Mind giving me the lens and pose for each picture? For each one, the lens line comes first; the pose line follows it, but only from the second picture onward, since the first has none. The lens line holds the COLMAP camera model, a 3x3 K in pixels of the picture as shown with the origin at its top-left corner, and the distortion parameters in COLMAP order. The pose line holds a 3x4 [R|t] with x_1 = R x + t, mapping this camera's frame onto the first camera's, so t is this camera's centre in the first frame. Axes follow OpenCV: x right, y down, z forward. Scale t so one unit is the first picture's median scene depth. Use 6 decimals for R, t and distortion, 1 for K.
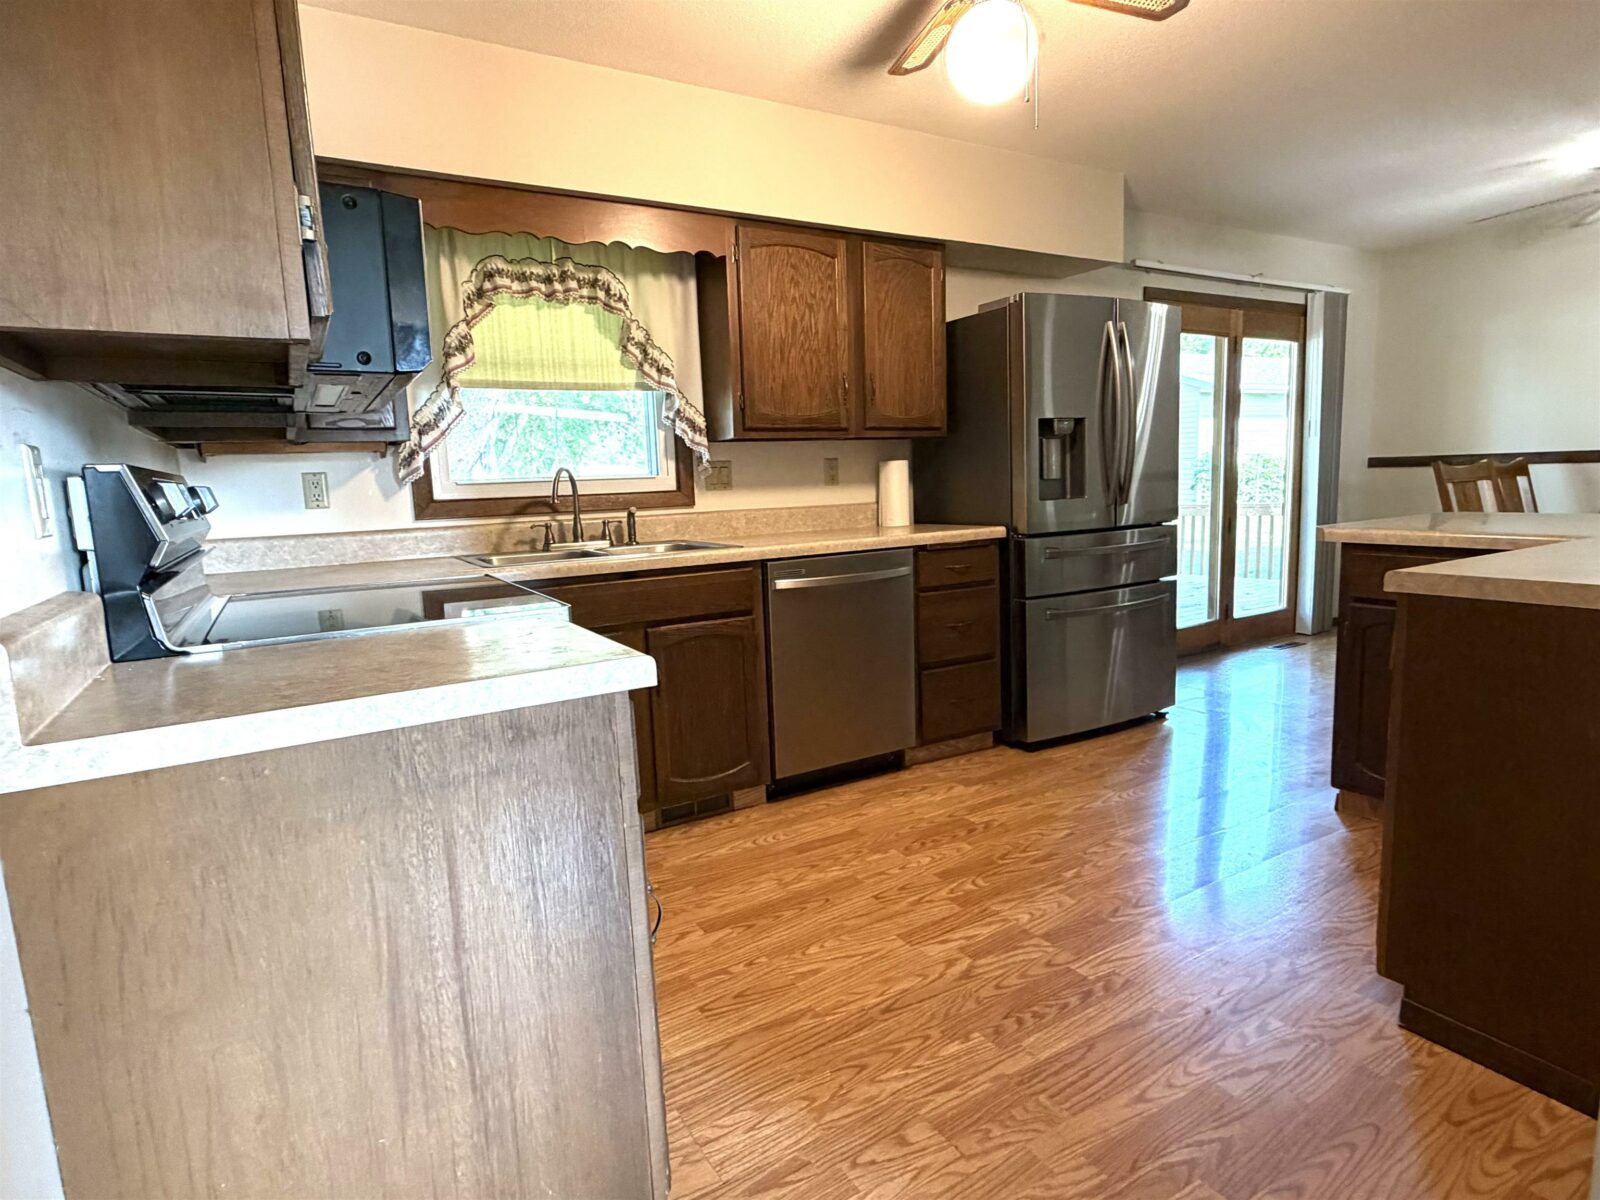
lens RADIAL K [[873.4, 0, 798.0], [0, 873.4, 597.0], [0, 0, 1]] dist [-0.003106, -0.001156]
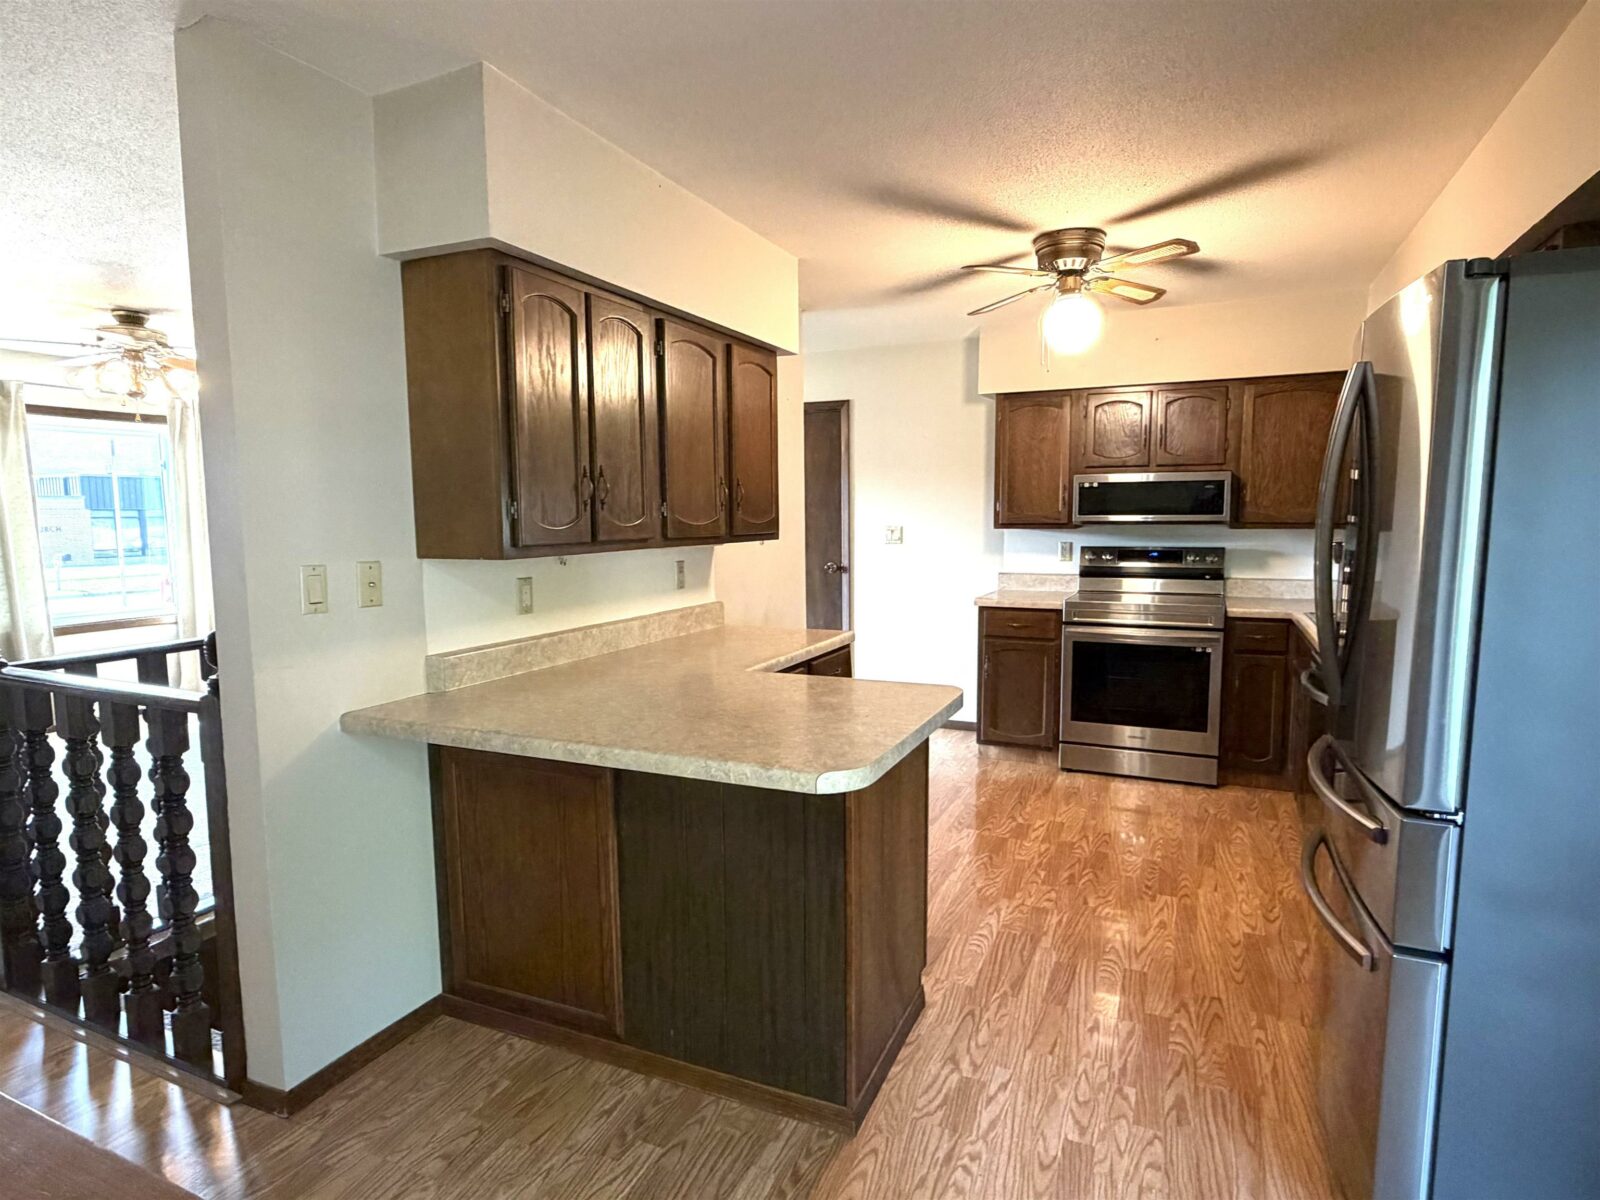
lens RADIAL K [[873.4, 0, 800.4], [0, 873.4, 599.0], [0, 0, 1]] dist [-0.003106, -0.001156]
pose [[-0.815852, 0.101462, -0.569290, 0.966263], [-0.039686, 0.972341, 0.230171, -0.286880], [0.576898, 0.210378, -0.789259, 1.260230]]
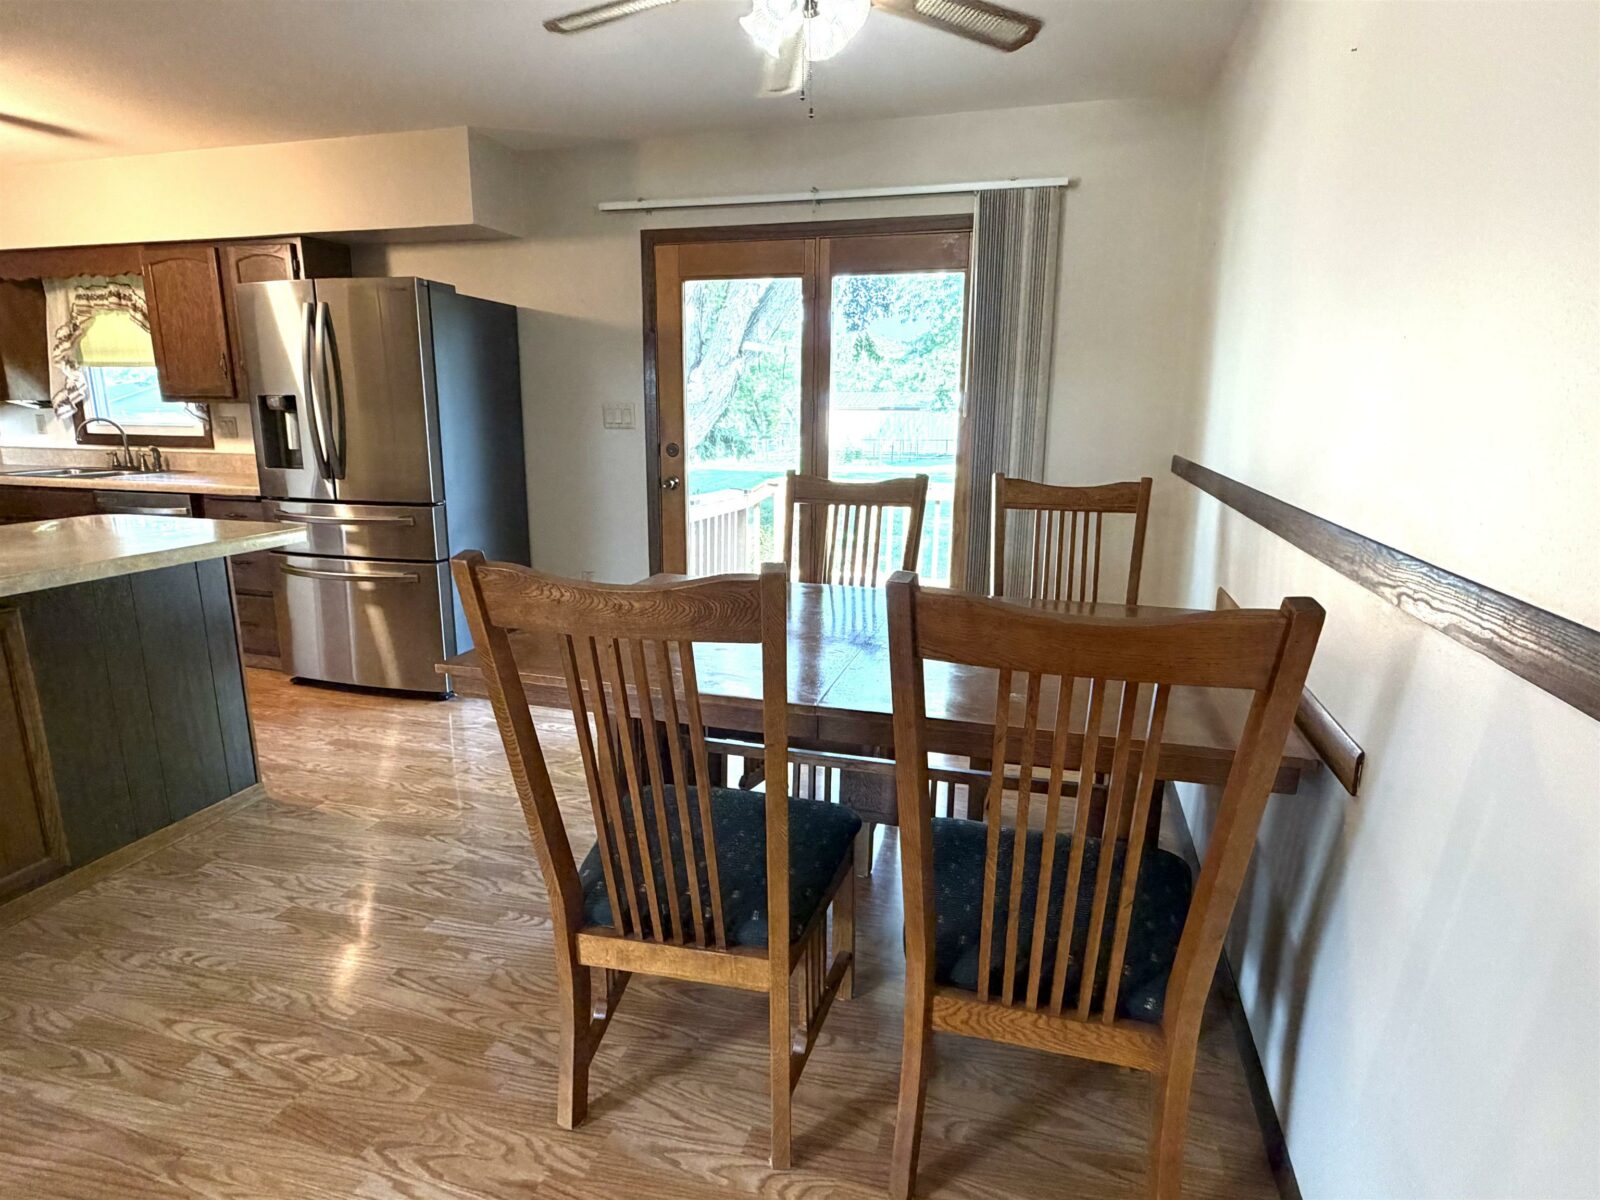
lens RADIAL K [[873.4, 0, 825.3], [0, 873.4, 601.8], [0, 0, 1]] dist [-0.003106, -0.001156]
pose [[0.699860, 0.200077, -0.685686, 1.584679], [-0.132020, 0.979662, 0.151108, -0.204790], [0.701973, -0.015230, 0.712040, 0.687000]]
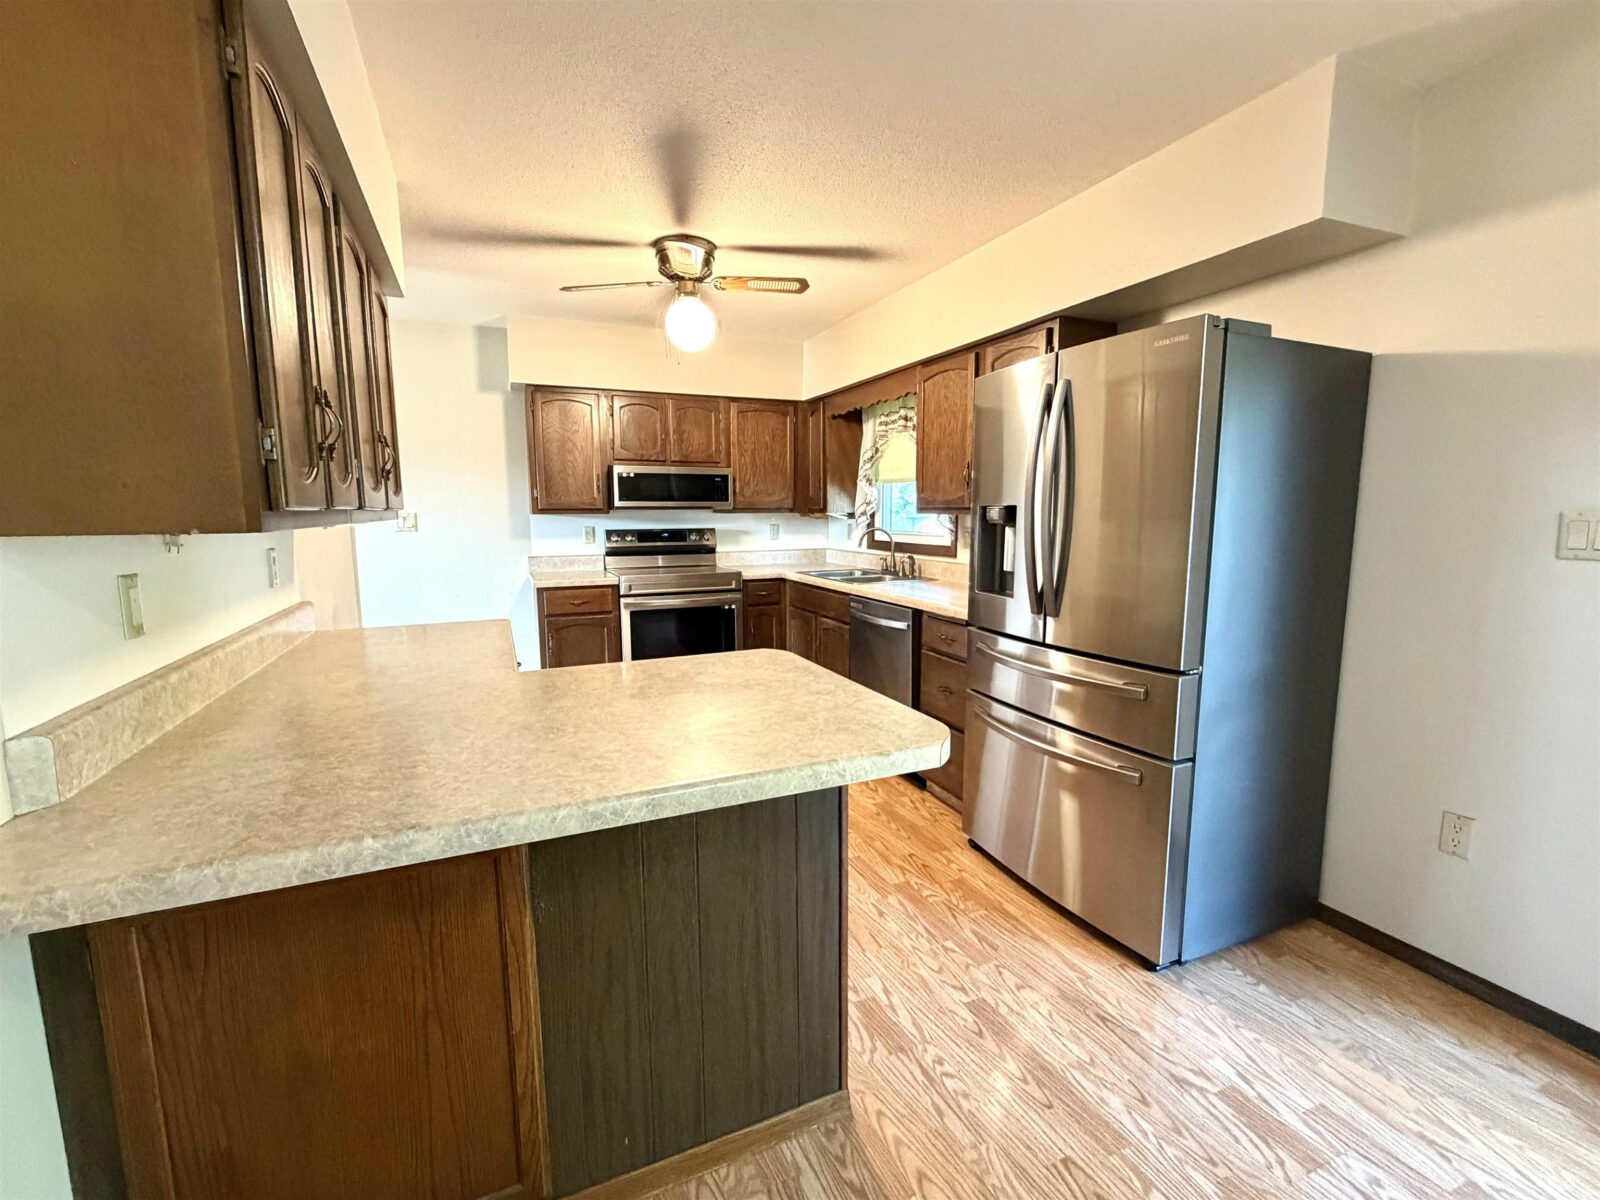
lens RADIAL K [[701.0, 0, 804.8], [0, 701.0, 597.9], [0, 0, 1]] dist [-0.000342, 0.000639]
pose [[-0.114074, 0.161588, -0.980243, 1.035470], [-0.127213, 0.976185, 0.175724, -0.210692], [0.985294, 0.144745, -0.090802, 0.870615]]
